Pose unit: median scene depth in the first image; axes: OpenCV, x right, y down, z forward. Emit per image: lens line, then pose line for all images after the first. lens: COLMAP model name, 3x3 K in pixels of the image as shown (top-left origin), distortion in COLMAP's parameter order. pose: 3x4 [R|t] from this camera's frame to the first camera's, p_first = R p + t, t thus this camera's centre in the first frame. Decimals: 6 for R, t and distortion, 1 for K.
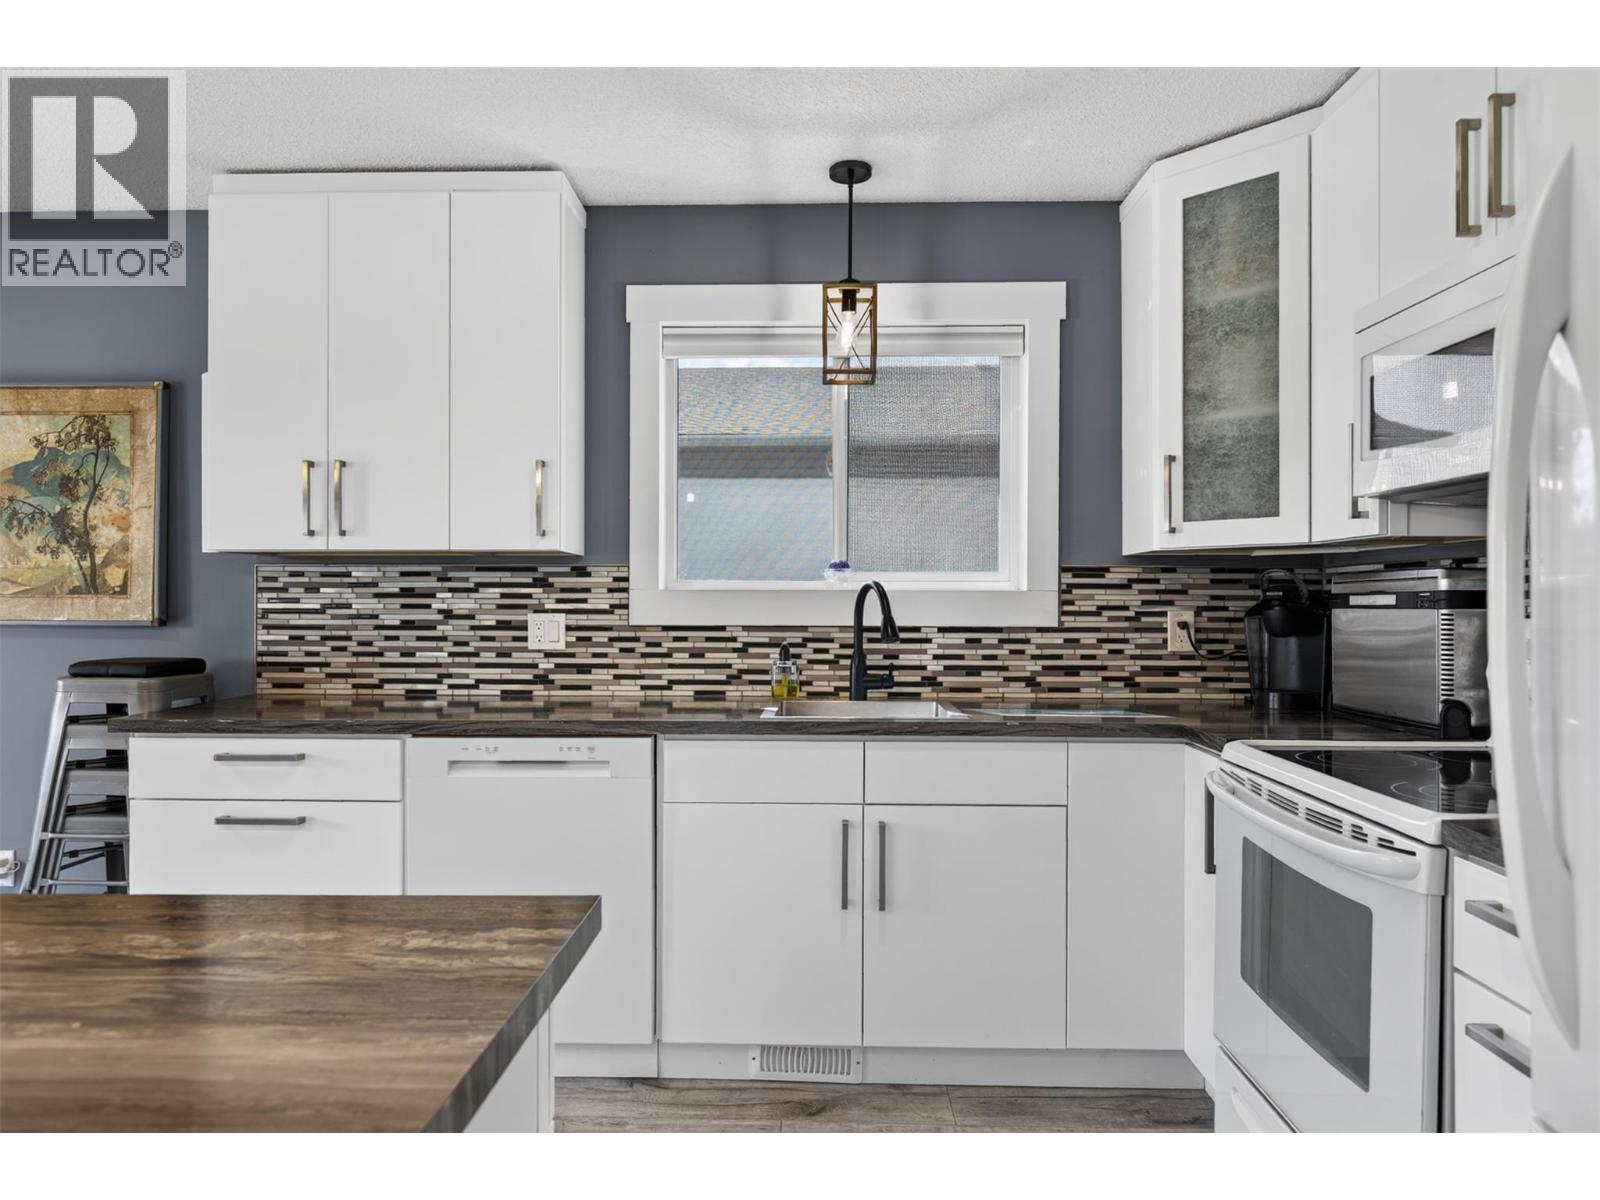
lens RADIAL K [[1006.2, 0, 799.5], [0, 1006.2, 596.5], [0, 0, 1]] dist [0.001040, -0.004553]
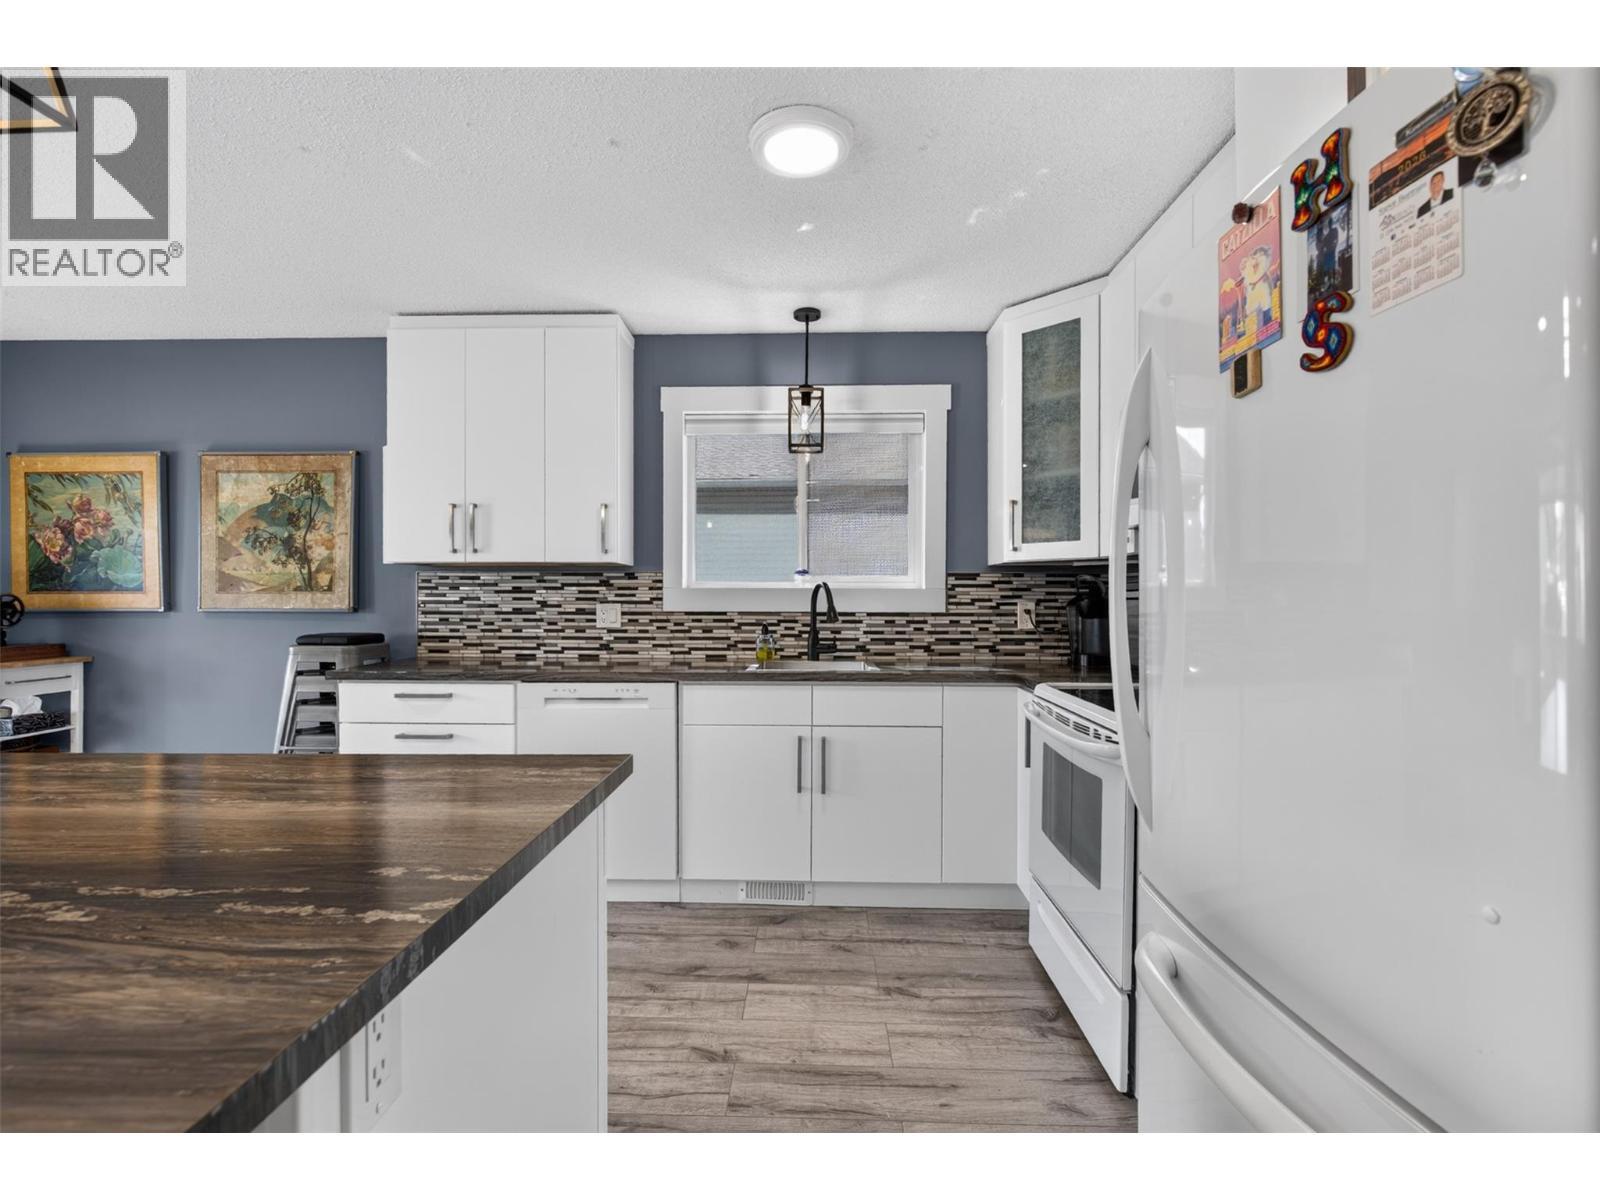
lens RADIAL K [[733.5, 0, 794.8], [0, 733.5, 597.0], [0, 0, 1]] dist [-0.001201, 0.000172]
pose [[0.999998, 0.000025, -0.002168, 0.031745], [-0.000017, 0.999994, 0.003429, 0.002936], [0.002168, -0.003429, 0.999992, -0.104936]]
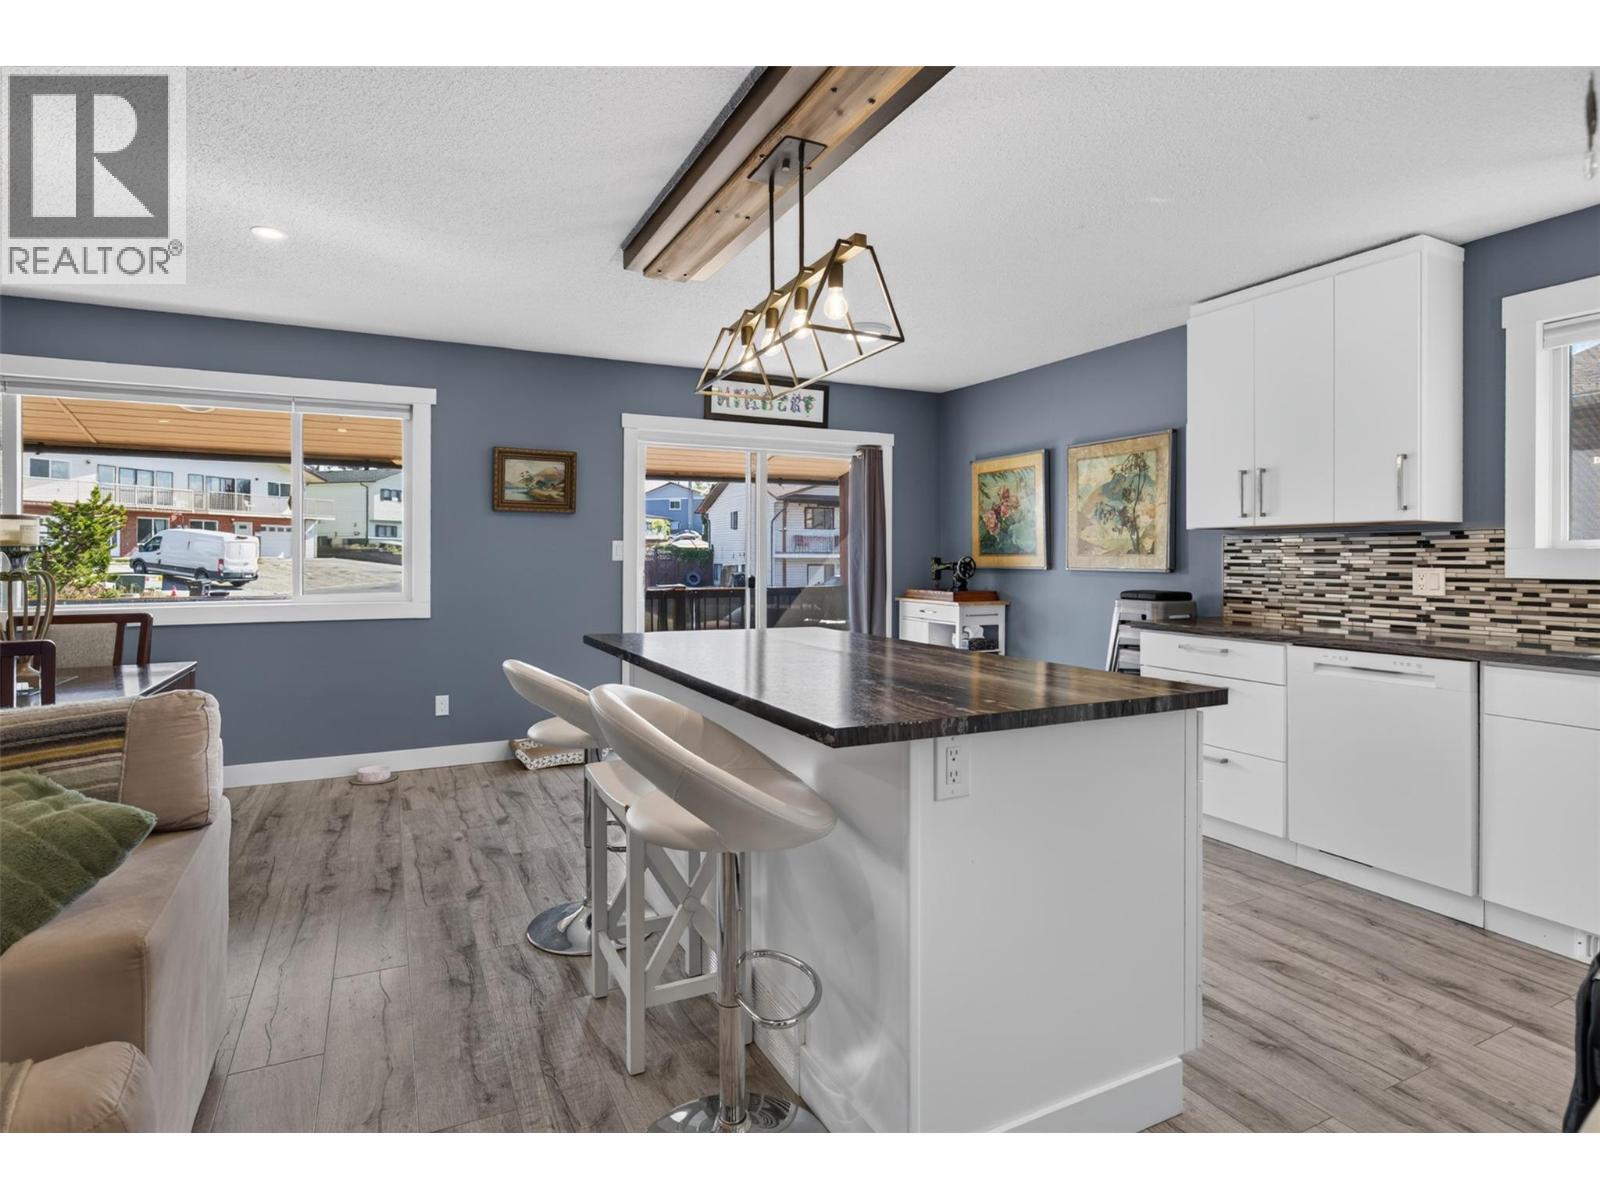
lens RADIAL K [[830.8, 0, 798.2], [0, 830.8, 560.3], [0, 0, 1]] dist [-0.001046, 0.000351]
pose [[0.471437, 0.003148, -0.881894, 0.310610], [0.002246, 0.999986, 0.004770, 0.000315], [0.881897, -0.004230, 0.471423, -0.222064]]
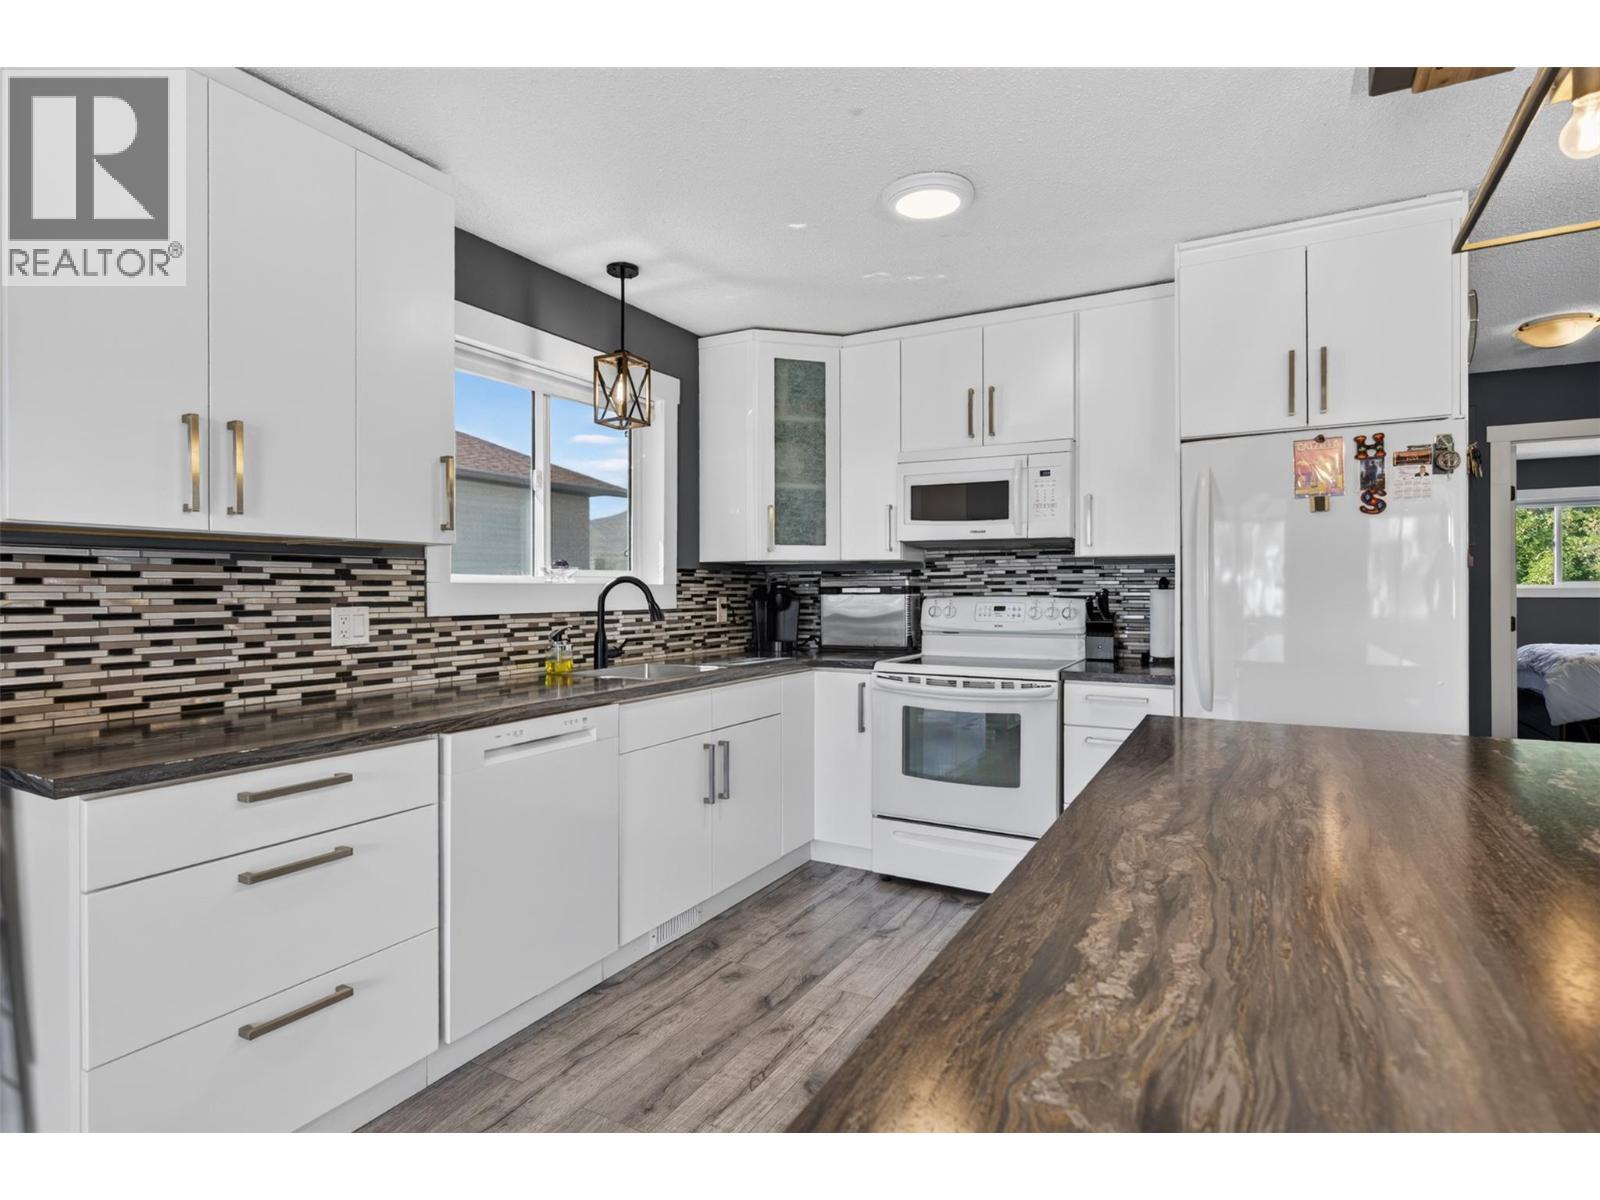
lens RADIAL K [[843.2, 0, 792.0], [0, 843.2, 595.2], [0, 0, 1]] dist [-0.002936, -0.000391]
pose [[0.463510, -0.008922, 0.886047, -0.765419], [-0.000636, 0.999946, 0.010401, -0.002905], [-0.886091, -0.005385, 0.463479, 0.262396]]
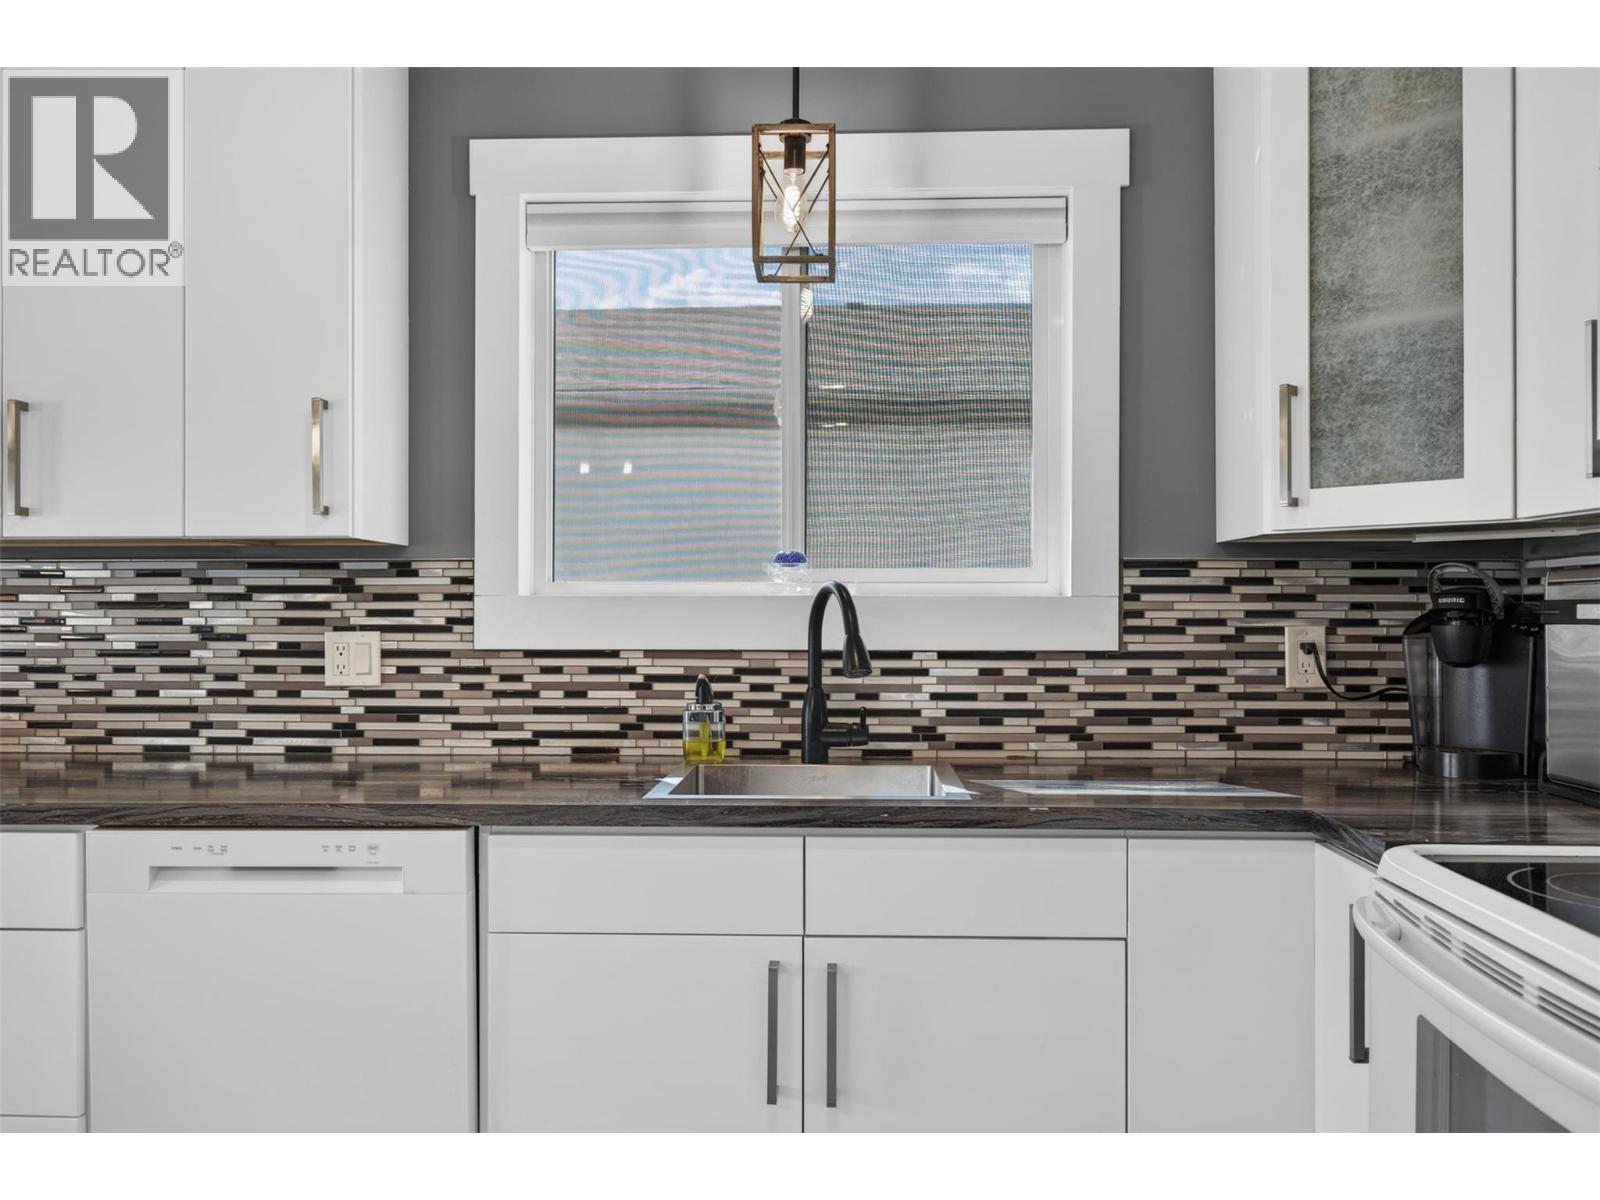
lens RADIAL K [[1263.1, 0, 800.0], [0, 1263.1, 600.0], [0, 0, 1]] dist [-0.000164, 0.005138]
pose [[0.999906, -0.002315, -0.013491, 0.057897], [0.002309, 0.999997, -0.000422, -0.003259], [0.013492, 0.000390, 0.999909, 0.164471]]
